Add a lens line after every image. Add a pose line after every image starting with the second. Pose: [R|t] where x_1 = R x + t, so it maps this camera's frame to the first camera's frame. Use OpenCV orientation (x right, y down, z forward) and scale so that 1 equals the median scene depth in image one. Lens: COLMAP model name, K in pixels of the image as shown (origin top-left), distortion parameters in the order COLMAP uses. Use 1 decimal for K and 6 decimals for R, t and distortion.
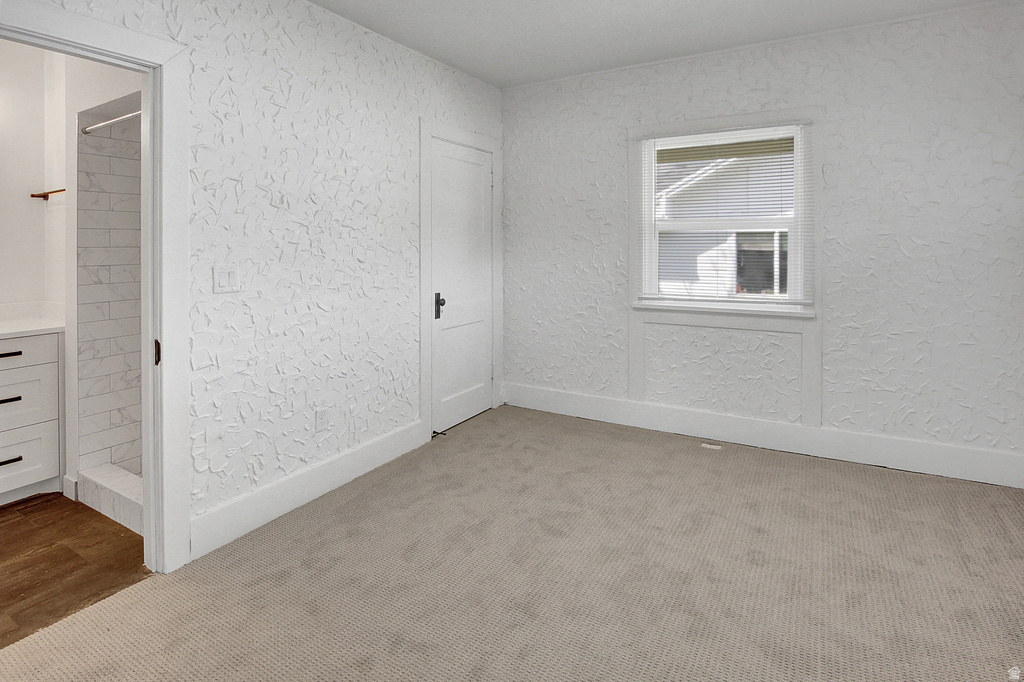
lens RADIAL K [[527.6, 0, 506.0], [0, 527.6, 339.8], [0, 0, 1]] dist [-0.018116, 0.001477]
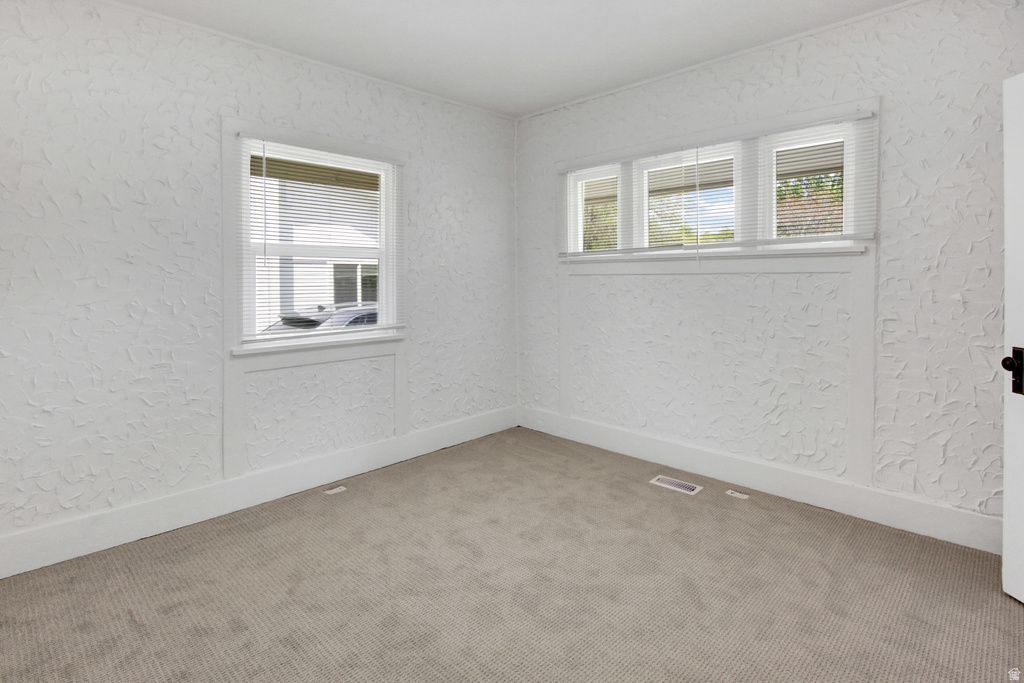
lens RADIAL K [[527.6, 0, 506.8], [0, 527.6, 344.0], [0, 0, 1]] dist [-0.018116, 0.001477]
pose [[0.236150, -0.113311, 0.965088, -0.502678], [0.172935, 0.982224, 0.073007, -0.082657], [-0.956204, 0.149657, 0.251548, 0.555043]]
